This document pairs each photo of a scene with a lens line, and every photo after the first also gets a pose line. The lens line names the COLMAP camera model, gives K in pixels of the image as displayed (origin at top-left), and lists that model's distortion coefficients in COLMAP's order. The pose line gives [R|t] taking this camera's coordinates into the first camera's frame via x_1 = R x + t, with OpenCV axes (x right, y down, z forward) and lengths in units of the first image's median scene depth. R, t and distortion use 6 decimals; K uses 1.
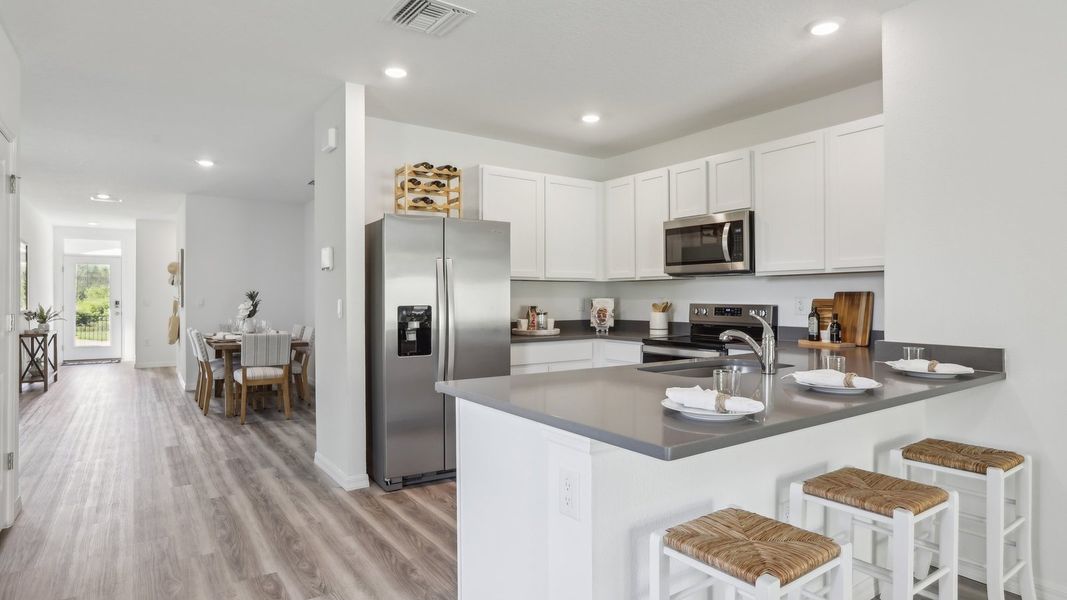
lens RADIAL K [[580.3, 0, 526.7], [0, 580.3, 295.0], [0, 0, 1]] dist [-0.023538, 0.015861]
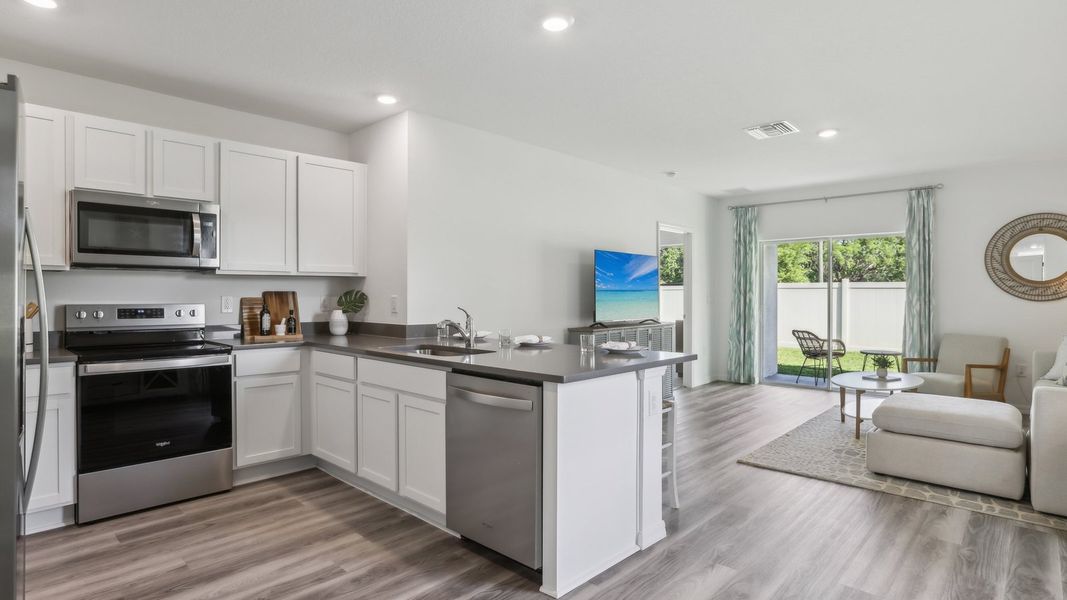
lens RADIAL K [[580.3, 0, 523.2], [0, 580.3, 294.2], [0, 0, 1]] dist [-0.023538, 0.015861]
pose [[-0.203614, 0.002334, 0.979048, -0.590834], [-0.003806, 0.999988, -0.003175, 0.001515], [-0.979044, -0.004373, -0.203602, 0.637590]]
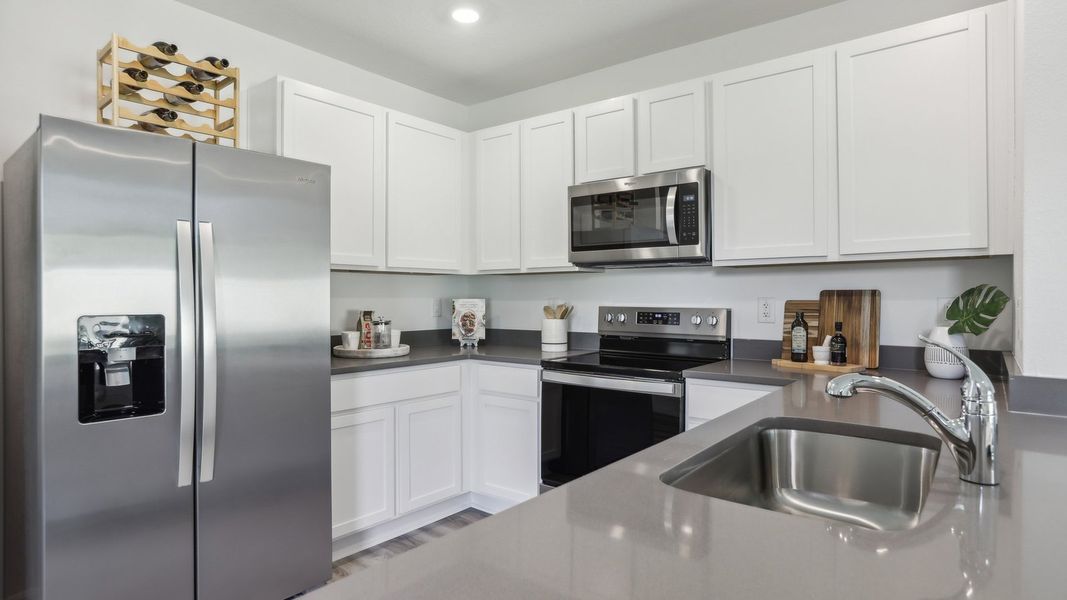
lens RADIAL K [[580.3, 0, 531.8], [0, 580.3, 295.4], [0, 0, 1]] dist [-0.023538, 0.015861]
pose [[0.952877, 0.001769, 0.303353, -0.011963], [-0.002269, 0.999997, 0.001294, 0.000739], [-0.303350, -0.001922, 0.952877, 0.380190]]
